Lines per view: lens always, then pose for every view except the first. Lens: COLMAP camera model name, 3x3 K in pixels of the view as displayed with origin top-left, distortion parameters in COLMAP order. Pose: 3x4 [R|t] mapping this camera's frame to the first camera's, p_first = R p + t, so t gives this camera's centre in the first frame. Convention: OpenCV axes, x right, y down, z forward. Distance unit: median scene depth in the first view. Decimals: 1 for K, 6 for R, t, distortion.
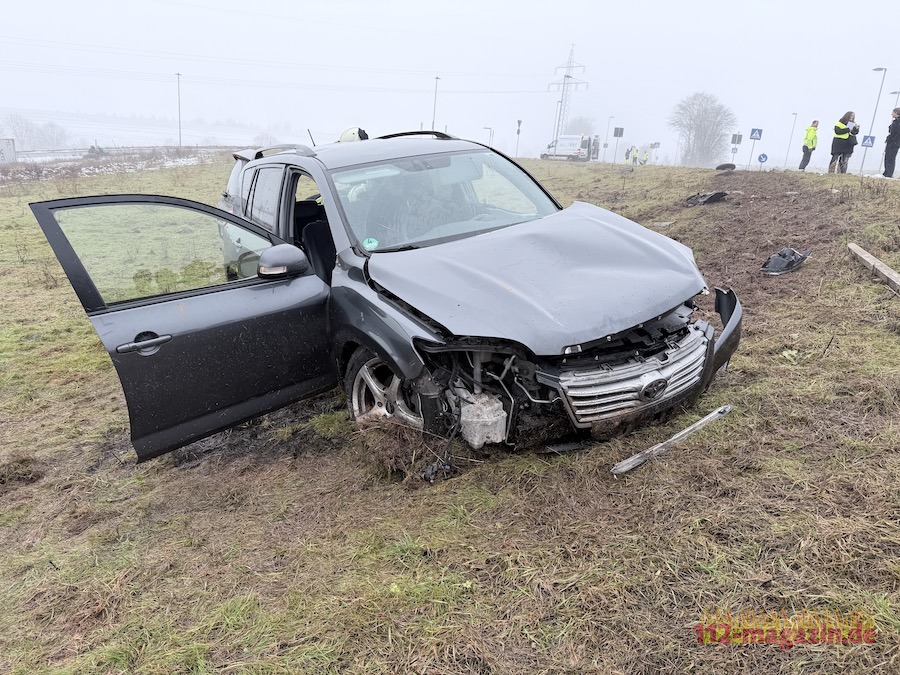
lens RADIAL K [[632.4, 0, 450.6], [0, 632.4, 339.8], [0, 0, 1]] dist [0.043243, -0.011784]
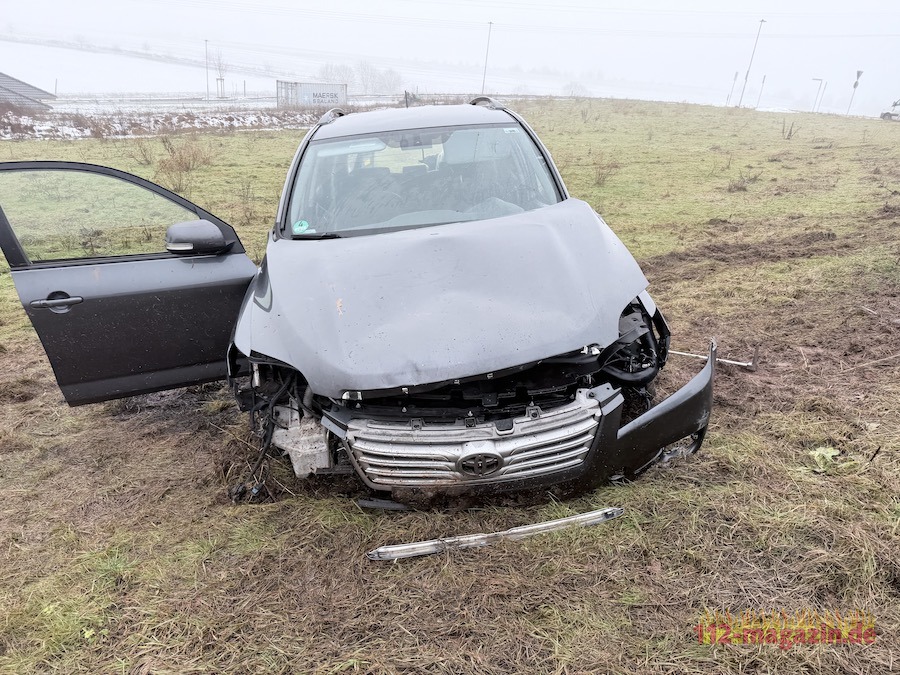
lens RADIAL K [[632.4, 0, 450.2], [0, 632.4, 332.6], [0, 0, 1]] dist [0.043243, -0.011784]
pose [[0.897446, 0.173740, -0.405468, 0.564277], [-0.146710, 0.984404, 0.097087, -0.146110], [0.416012, -0.027644, 0.908939, 0.292124]]
